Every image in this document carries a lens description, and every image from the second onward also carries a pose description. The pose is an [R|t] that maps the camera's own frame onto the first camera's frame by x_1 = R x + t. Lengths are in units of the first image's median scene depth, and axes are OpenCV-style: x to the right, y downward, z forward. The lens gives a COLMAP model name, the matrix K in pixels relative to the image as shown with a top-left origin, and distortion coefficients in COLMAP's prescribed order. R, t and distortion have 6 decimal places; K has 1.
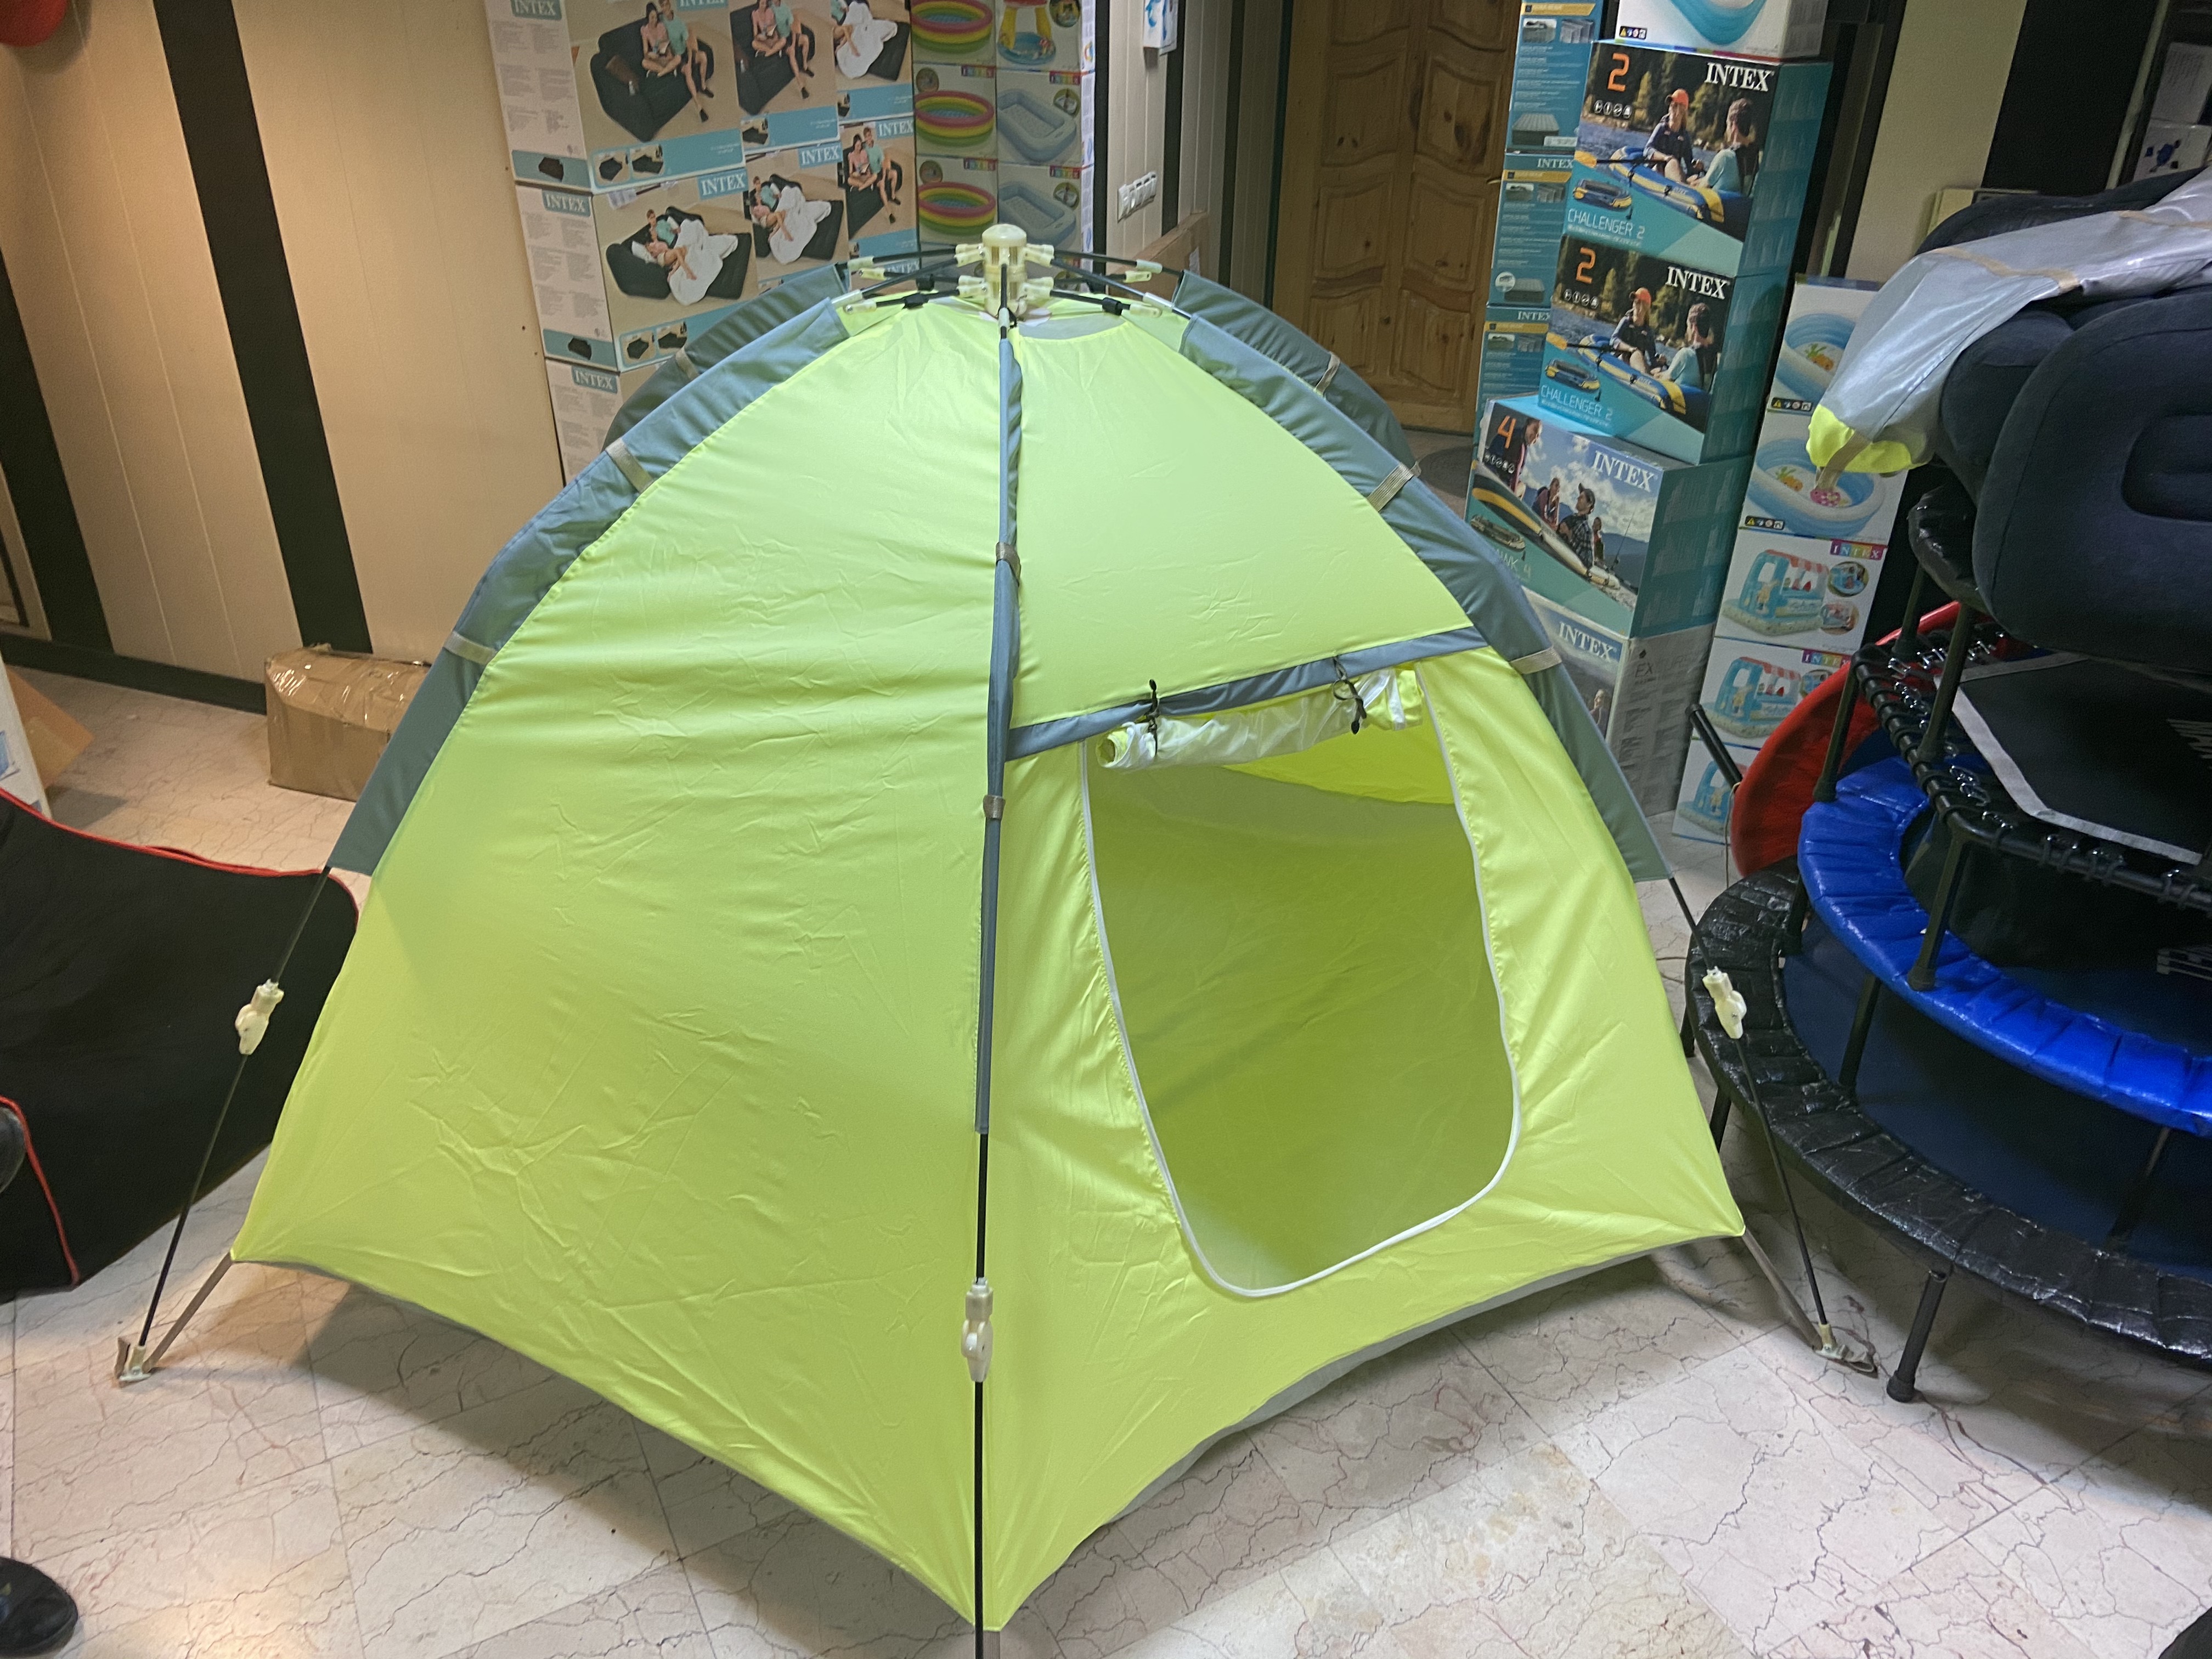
lens RADIAL K [[1661.3, 0, 1121.7], [0, 1661.3, 799.0], [0, 0, 1]] dist [0.103153, -0.126346]
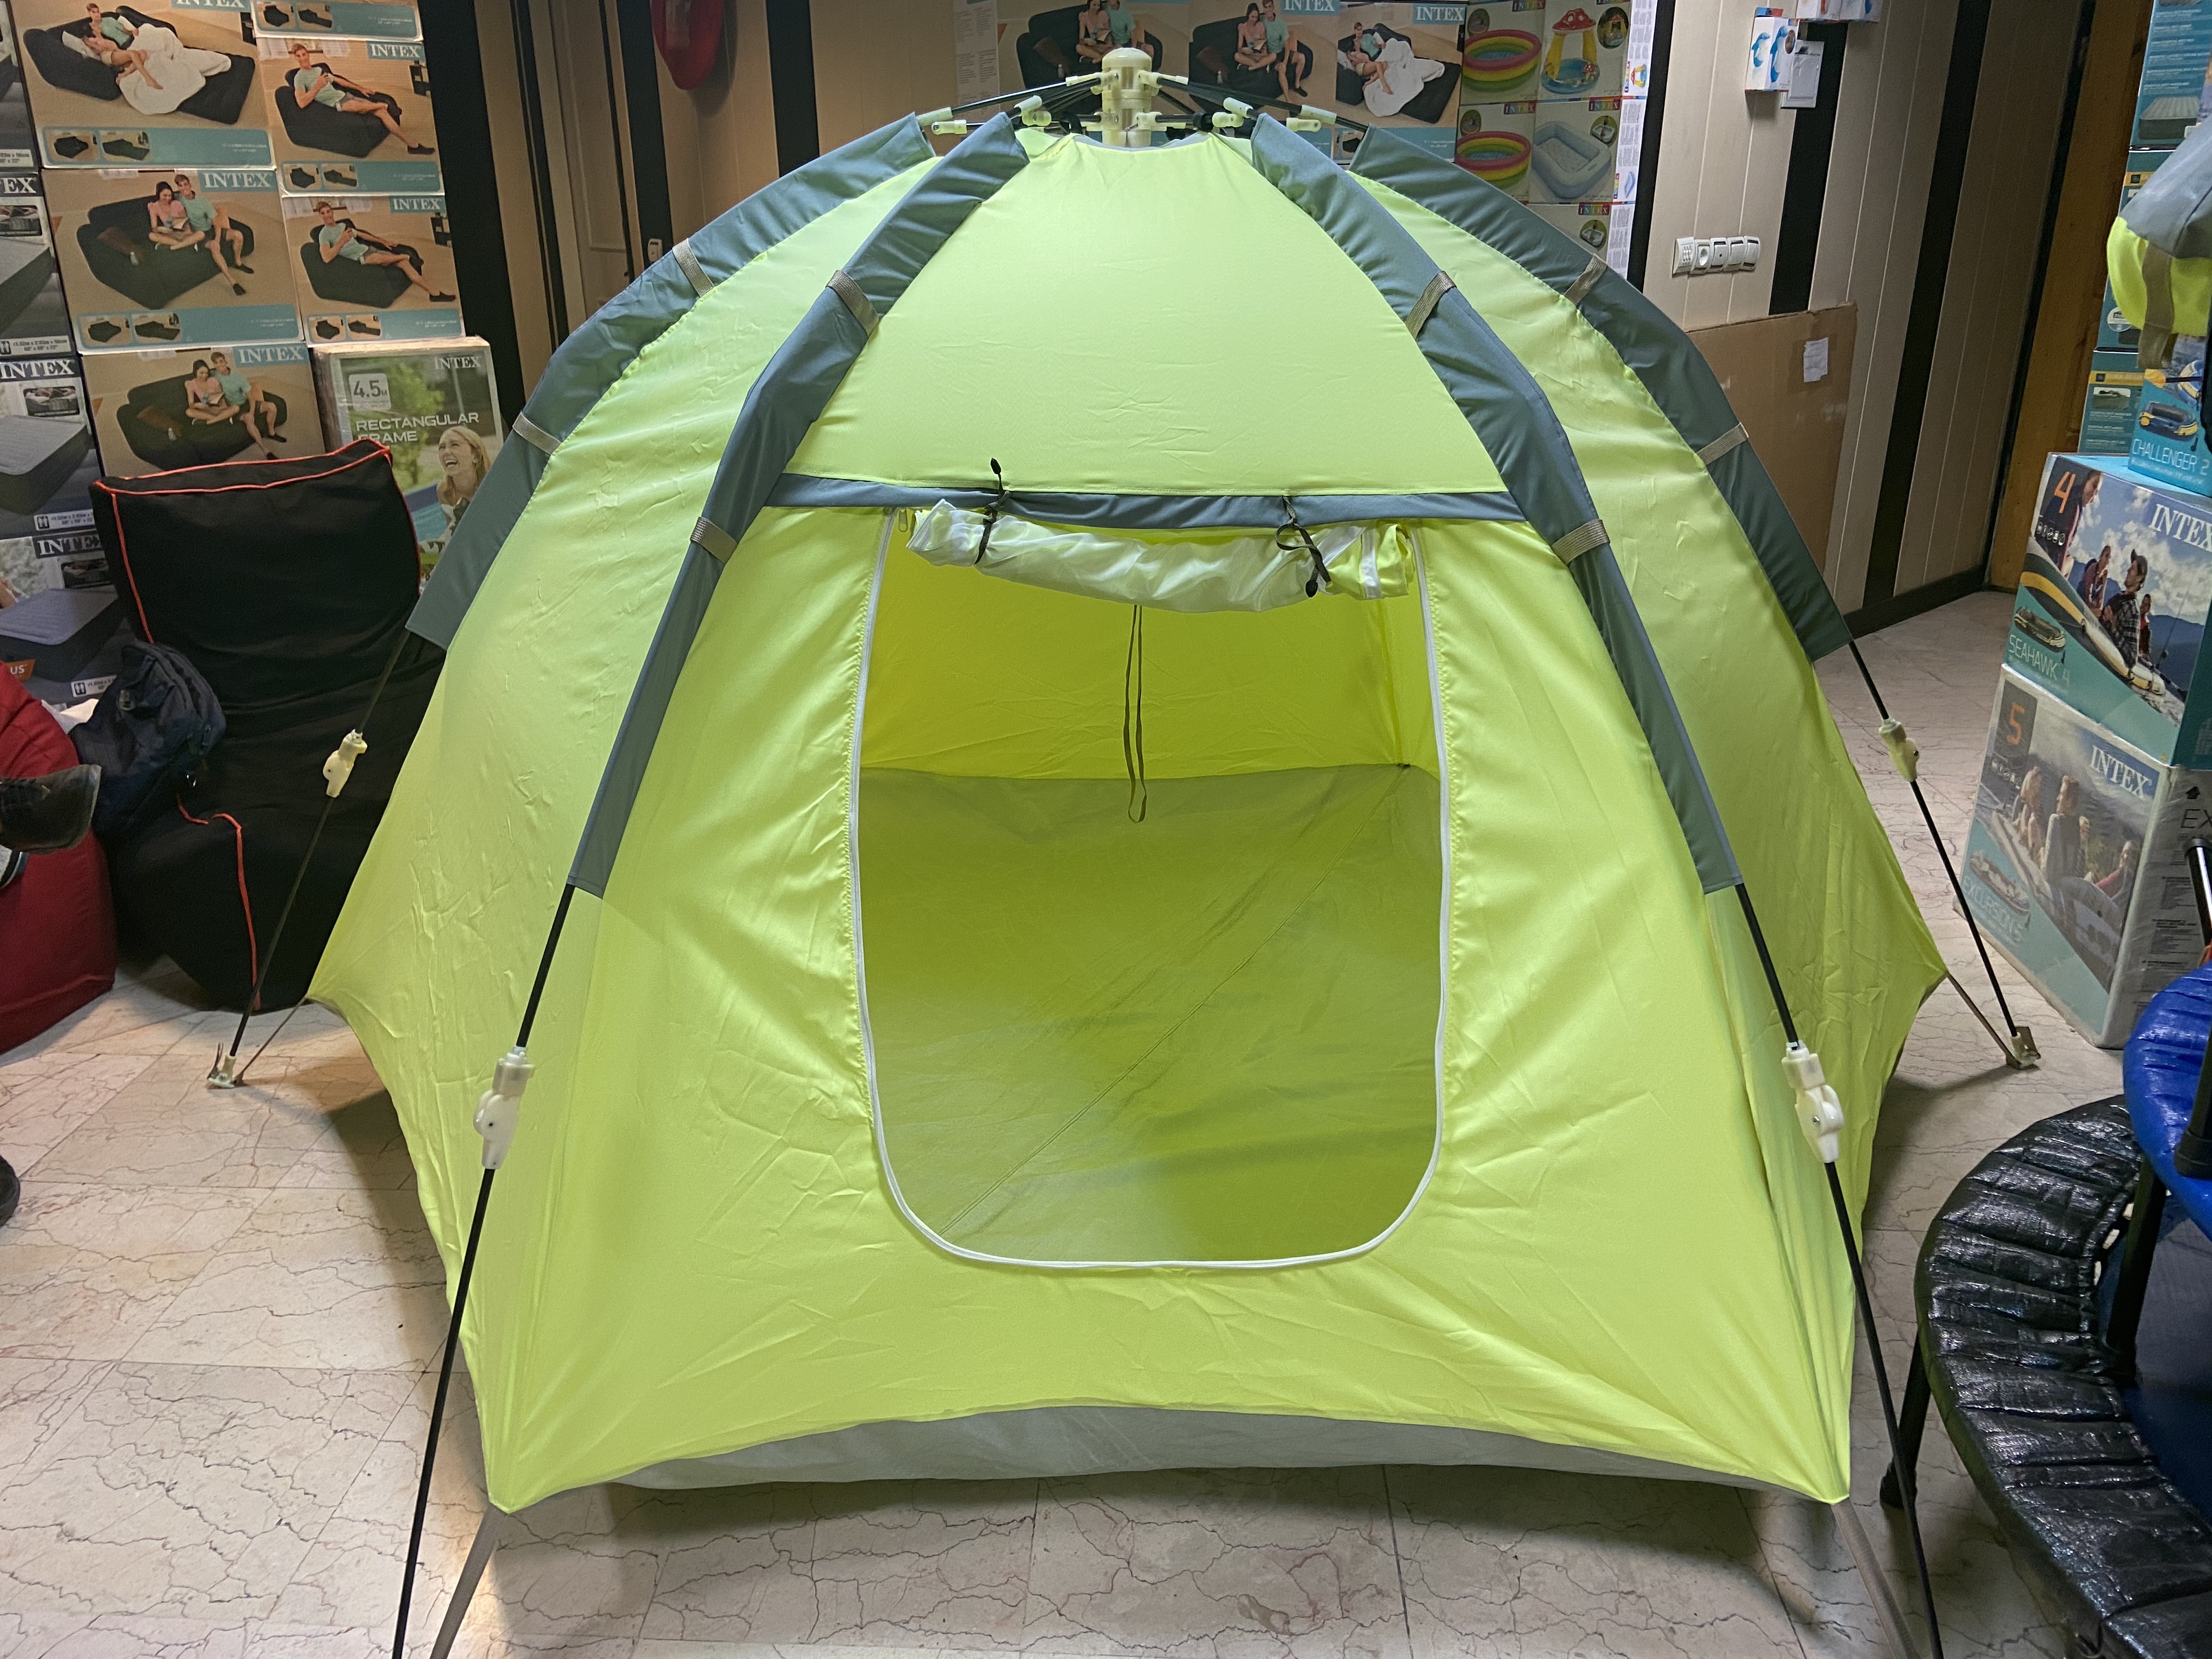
lens RADIAL K [[1661.3, 0, 1104.4], [0, 1661.3, 809.9], [0, 0, 1]] dist [0.103153, -0.126346]
pose [[0.852165, 0.161212, -0.497821, 0.431183], [-0.233188, 0.968668, -0.085479, 0.131757], [0.468443, 0.188928, 0.863057, 0.291111]]
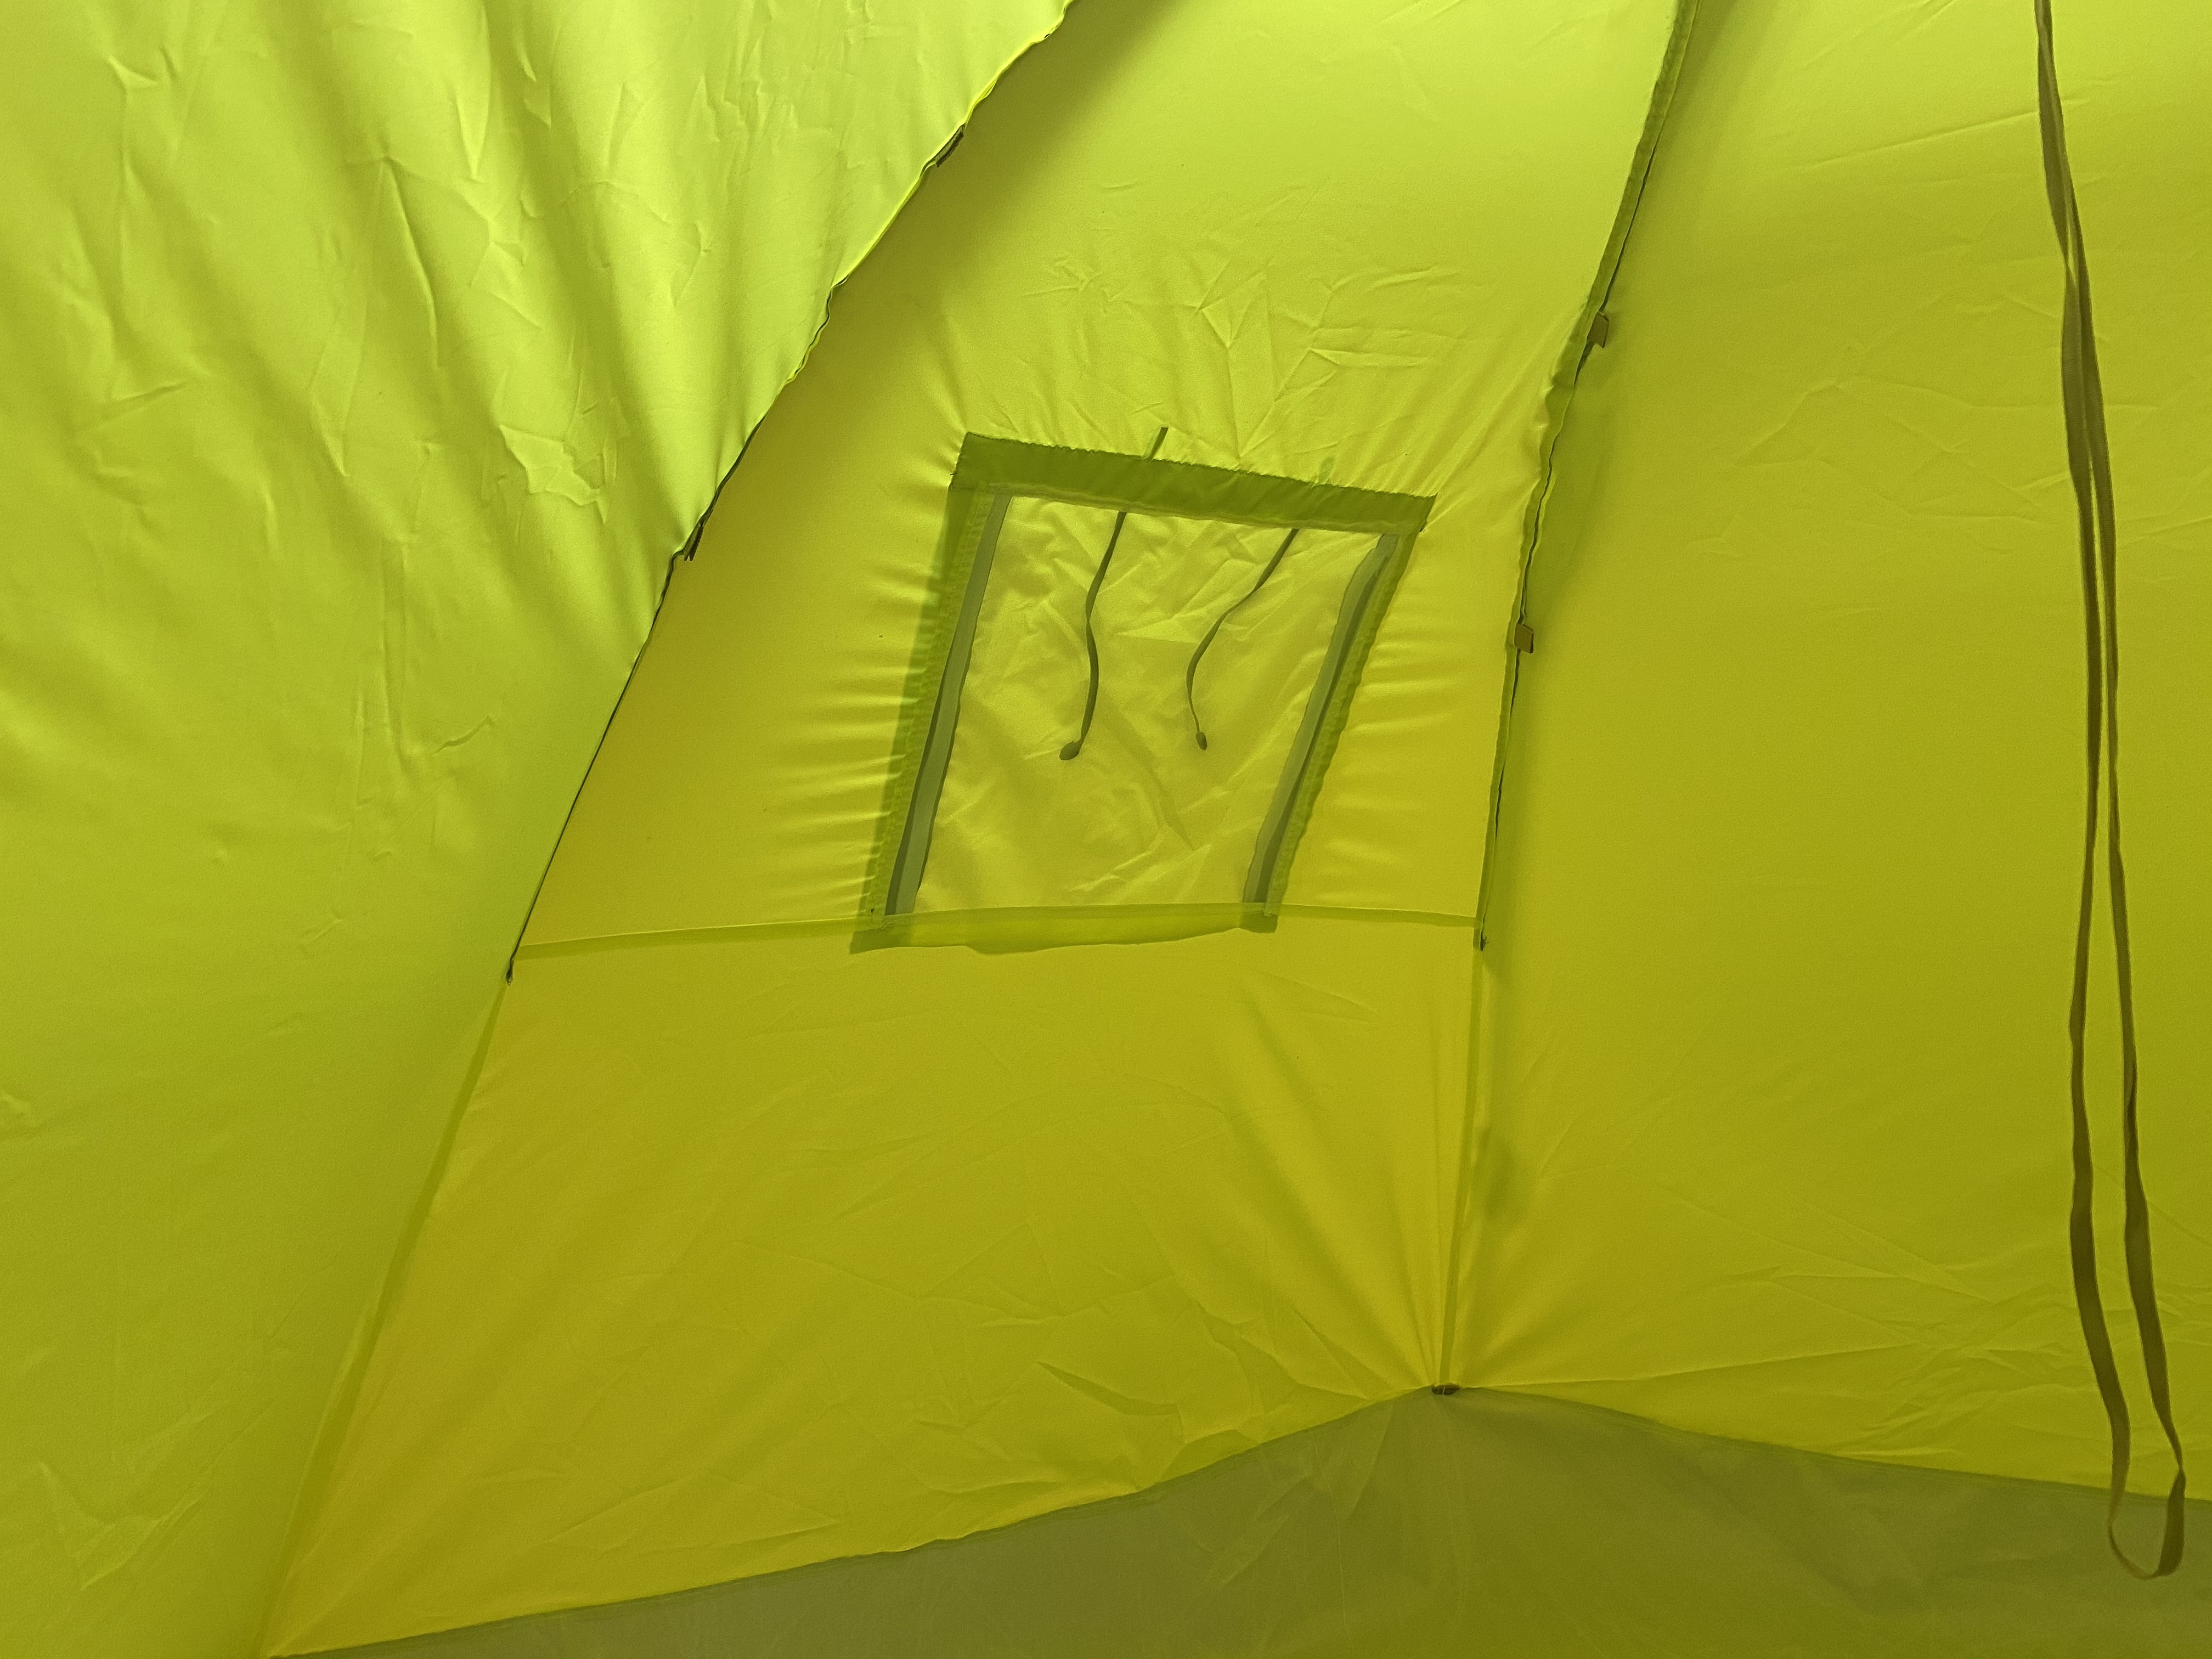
lens RADIAL K [[1661.3, 0, 1112.8], [0, 1661.3, 808.1], [0, 0, 1]] dist [0.103153, -0.126346]
pose [[0.497702, -0.079410, -0.863705, 0.105220], [-0.377350, 0.876794, -0.298058, 0.083863], [0.780961, 0.474263, 0.406417, 0.879189]]
